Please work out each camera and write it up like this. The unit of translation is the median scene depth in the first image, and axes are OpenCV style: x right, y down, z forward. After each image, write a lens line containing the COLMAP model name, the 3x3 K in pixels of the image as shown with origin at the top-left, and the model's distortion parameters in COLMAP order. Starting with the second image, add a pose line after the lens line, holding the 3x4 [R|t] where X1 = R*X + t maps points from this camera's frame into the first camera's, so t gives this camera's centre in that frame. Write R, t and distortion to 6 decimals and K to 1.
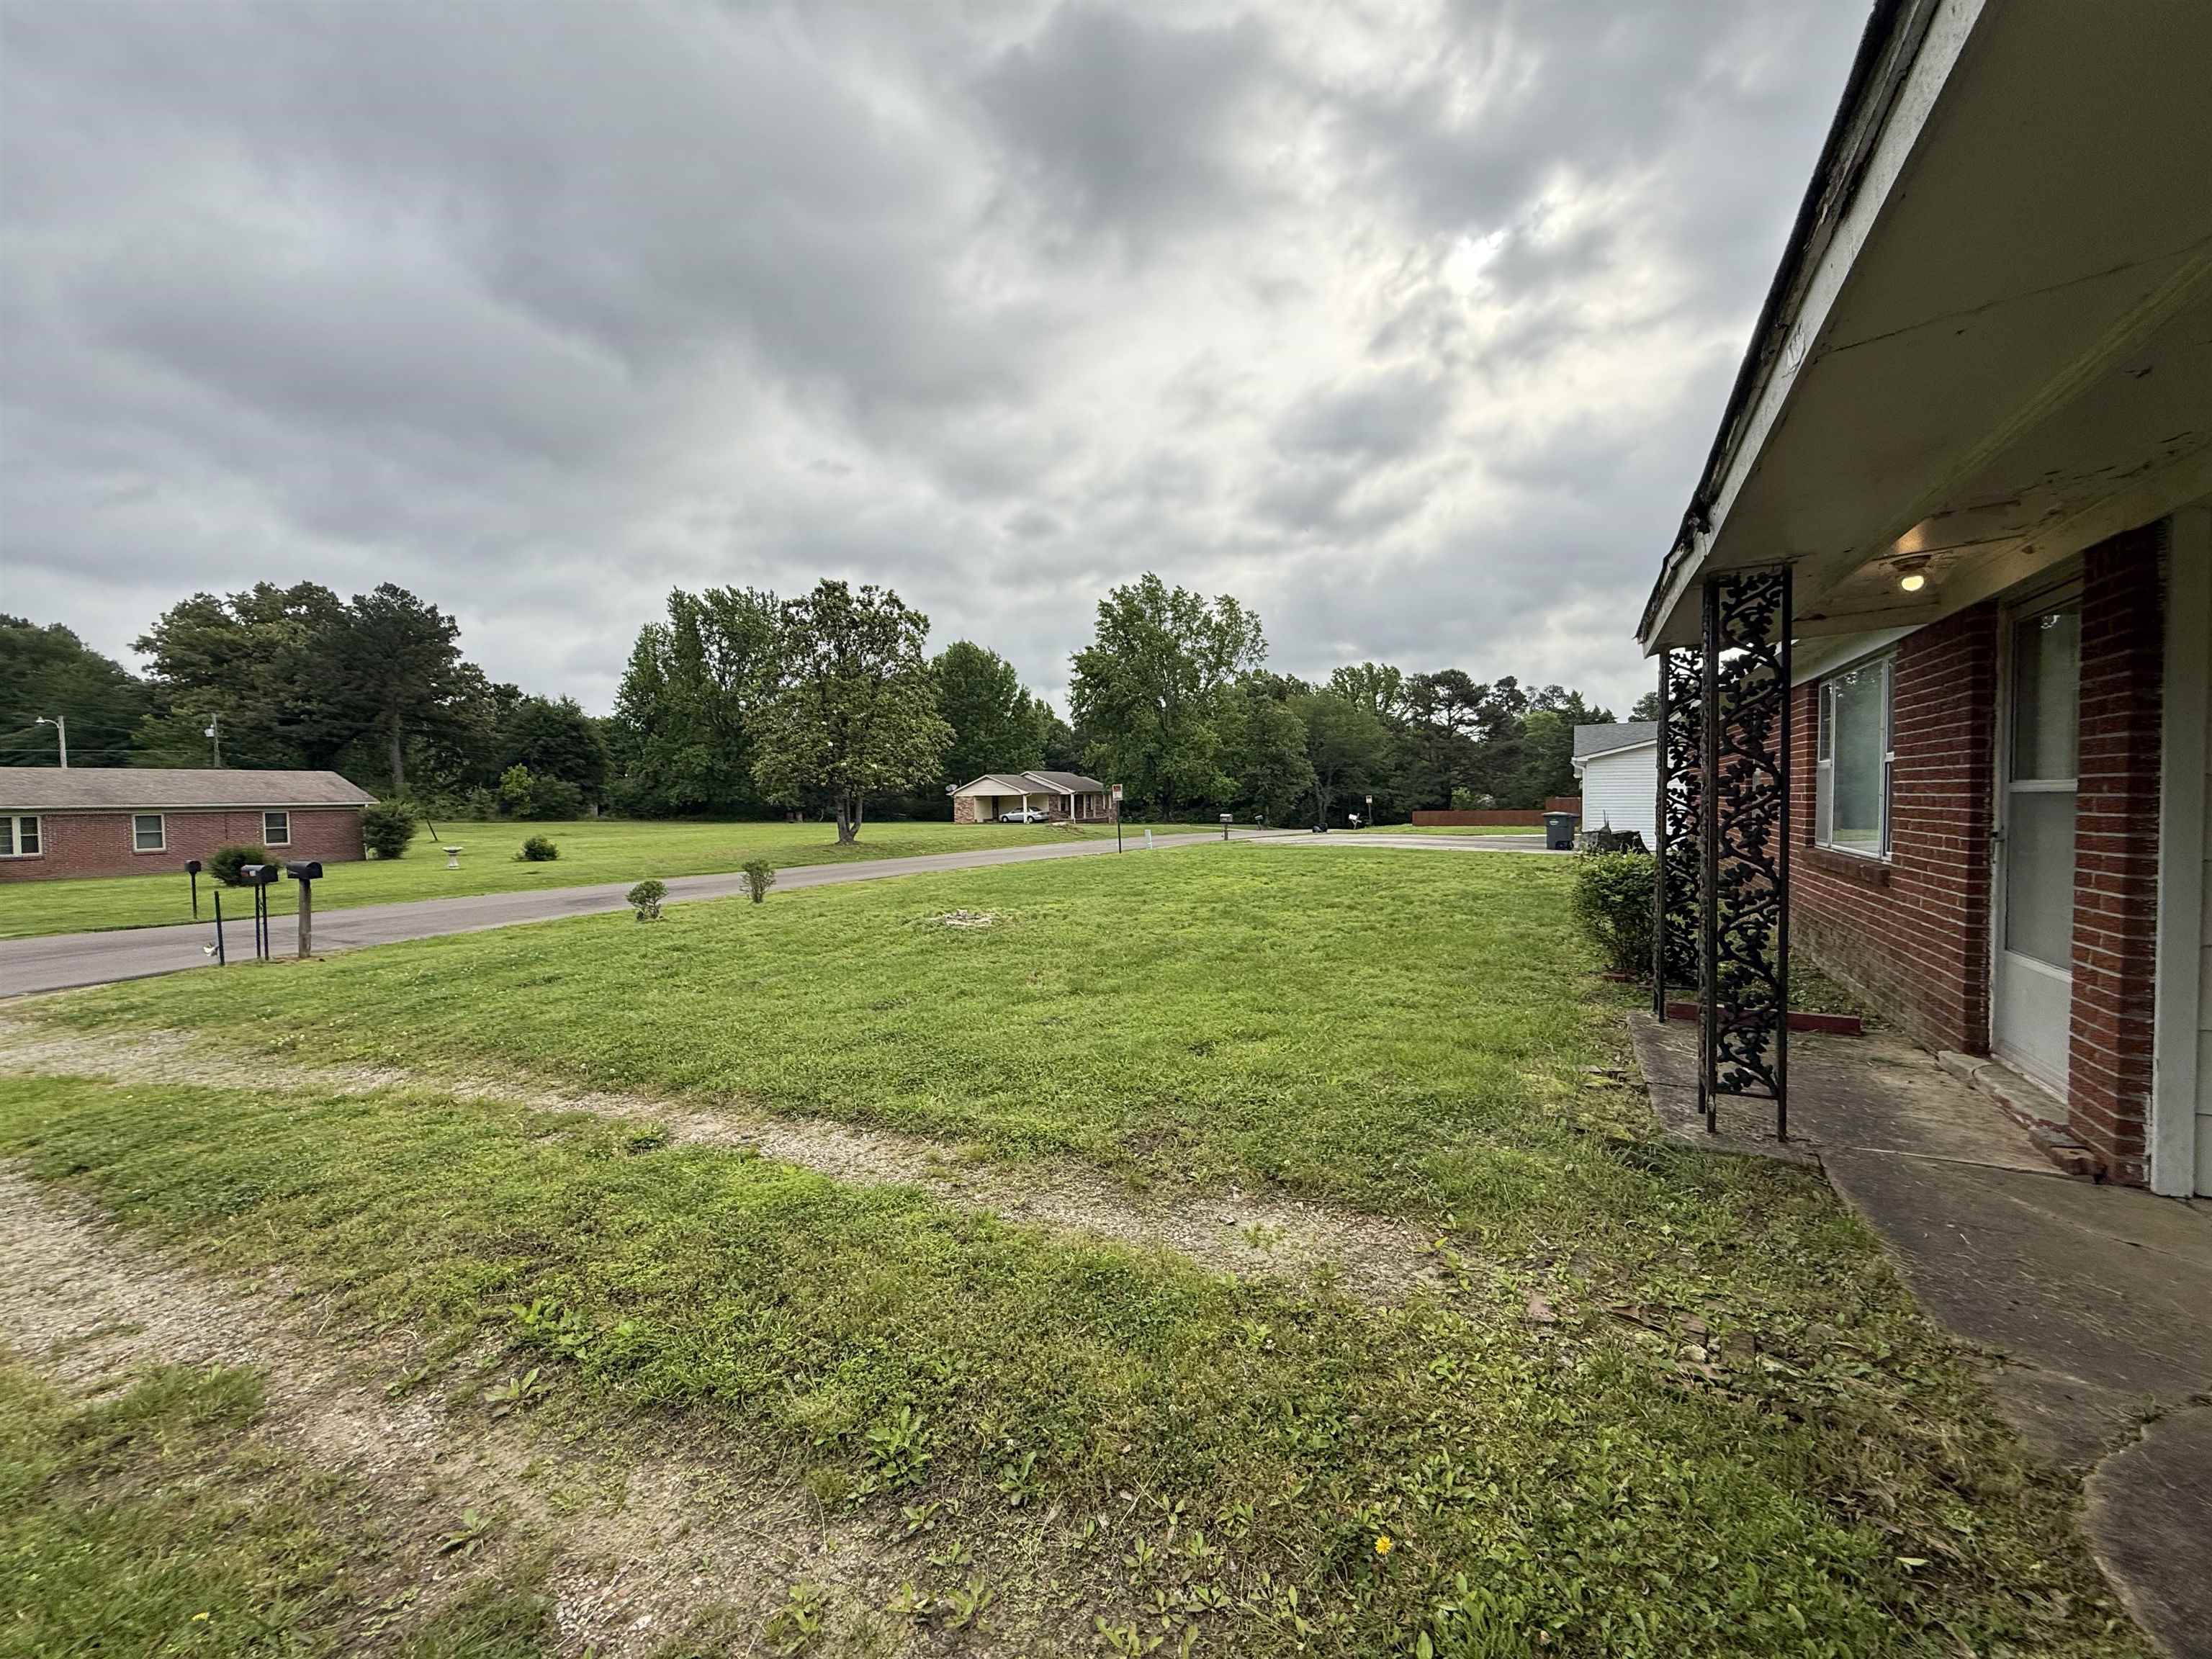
lens RADIAL K [[879.1, 0, 1100.7], [0, 879.1, 830.3], [0, 0, 1]] dist [-0.001313, 0.000498]
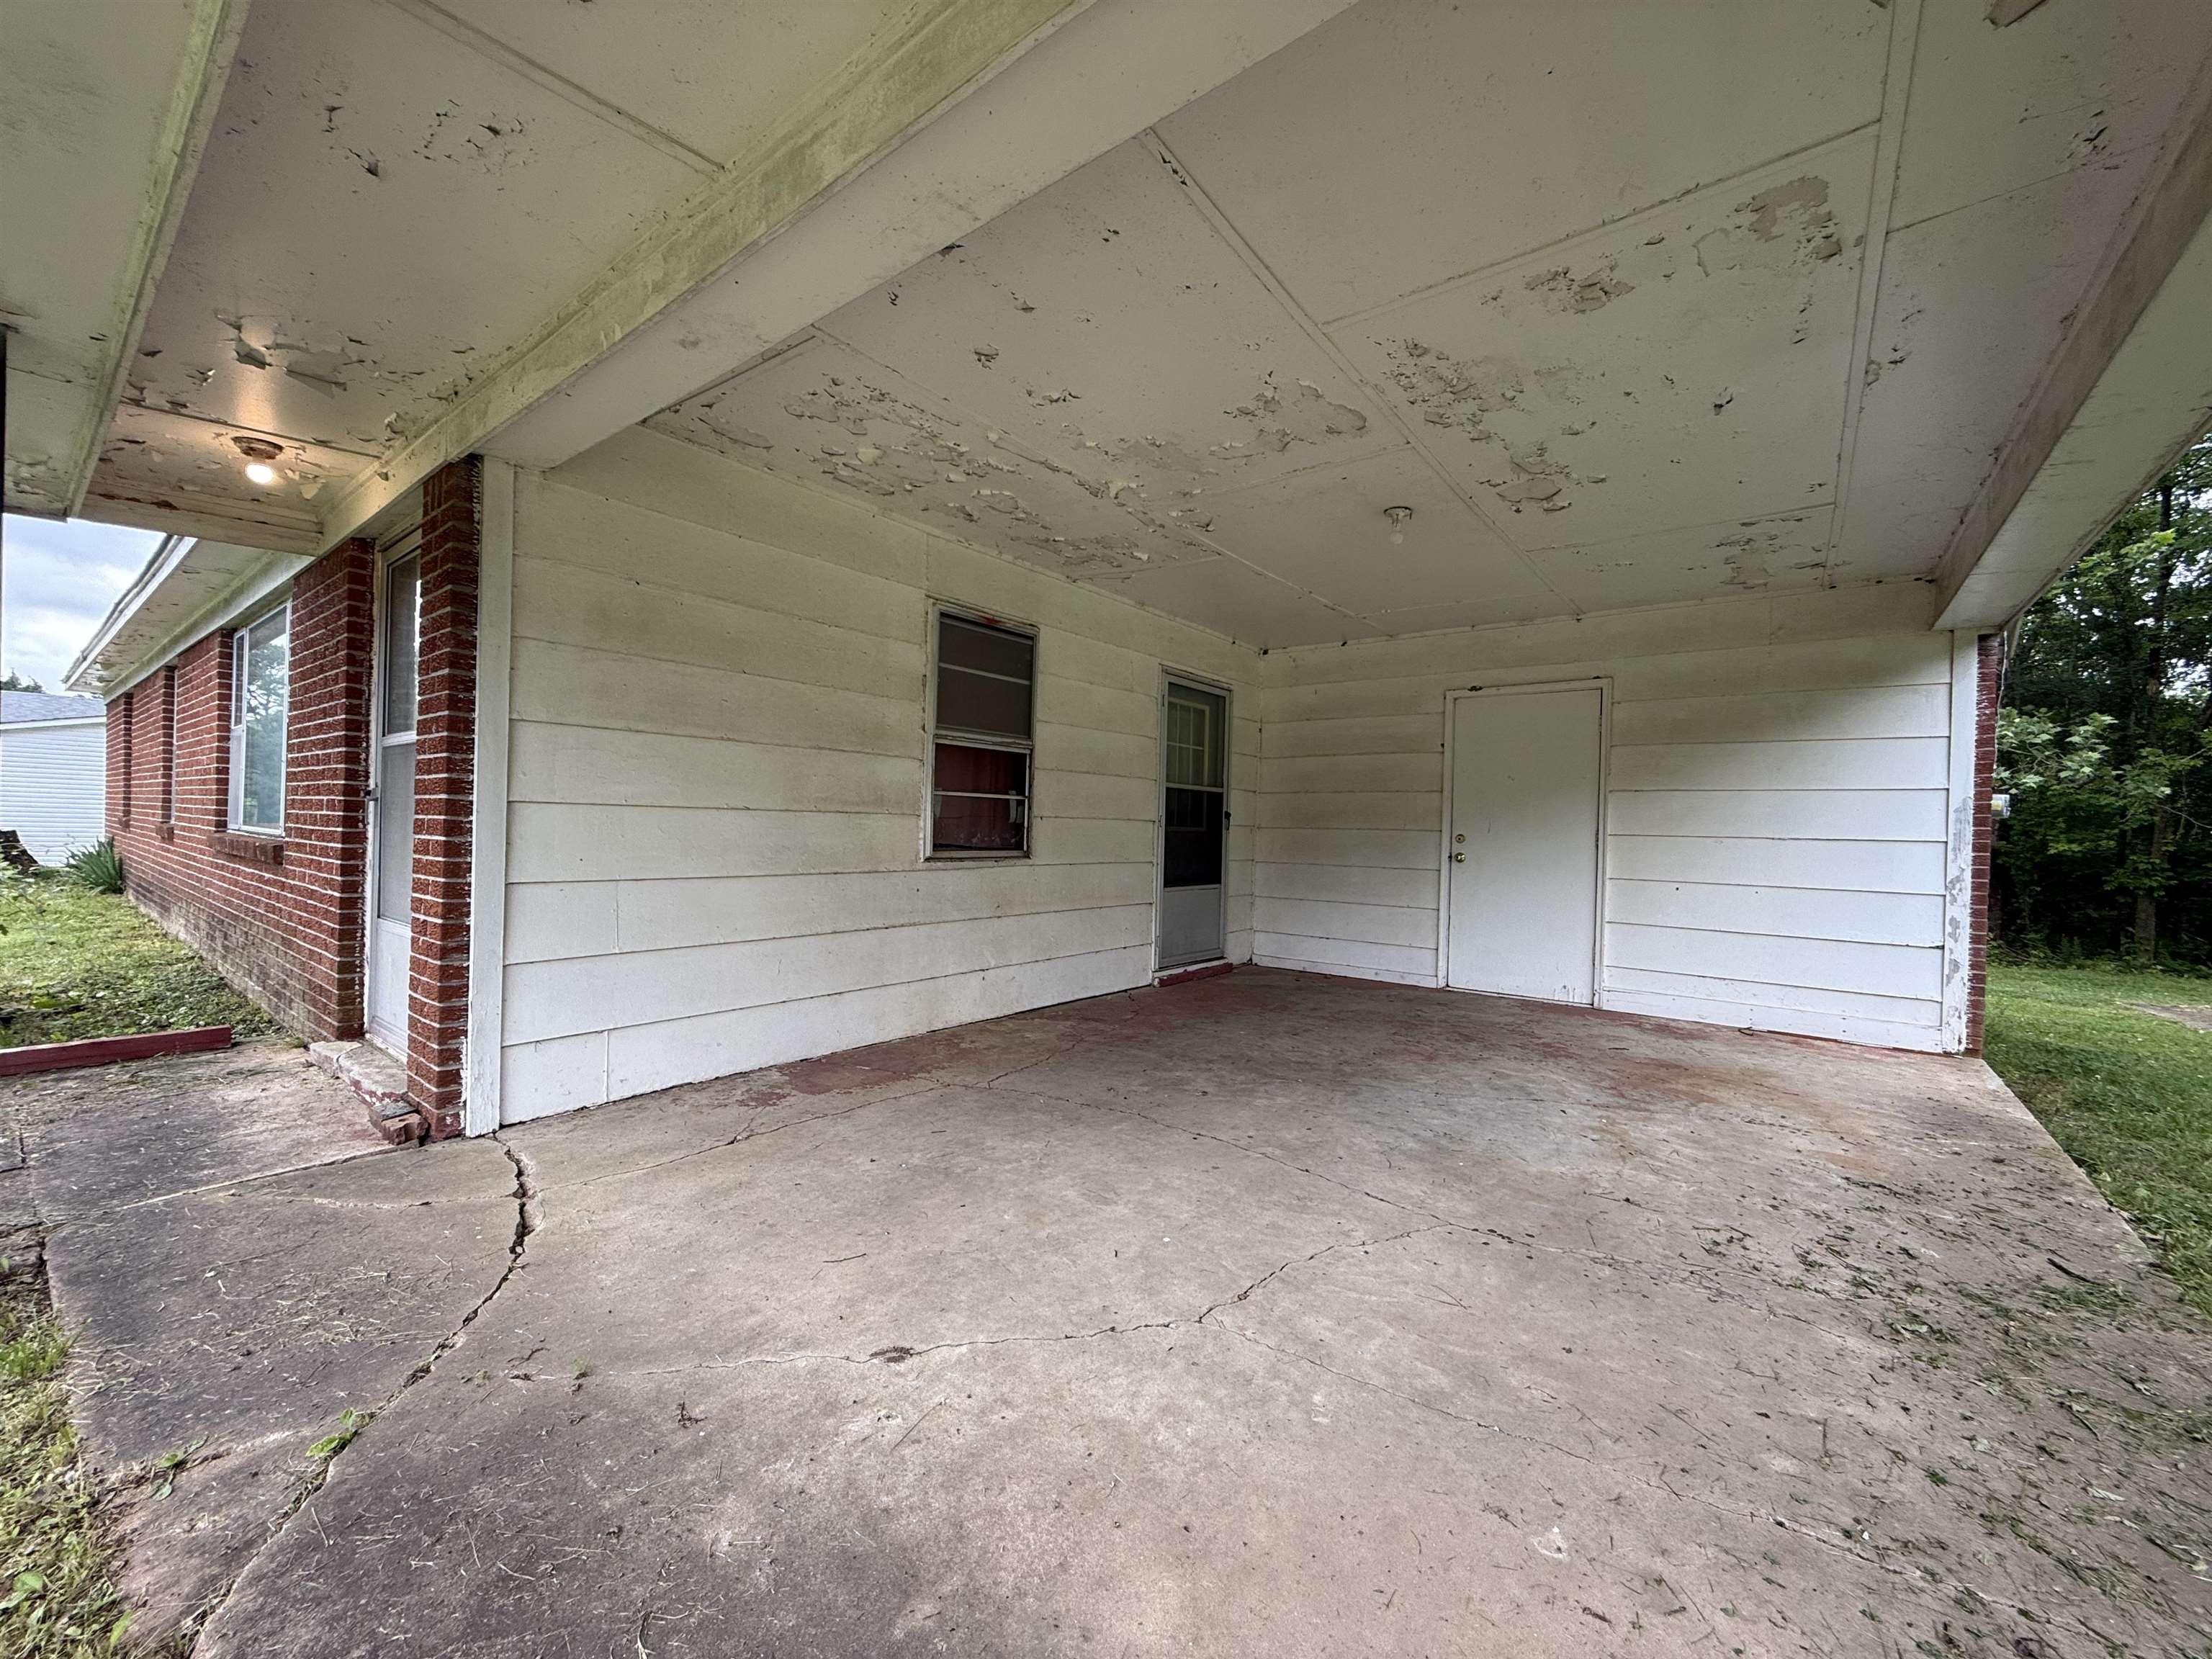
lens RADIAL K [[879.1, 0, 1100.7], [0, 879.1, 830.3], [0, 0, 1]] dist [-0.001313, 0.000498]
pose [[0.172981, 0.016385, 0.984789, 0.289345], [0.006009, 0.999825, -0.017691, 0.075225], [-0.984907, 0.008978, 0.172852, 0.104200]]
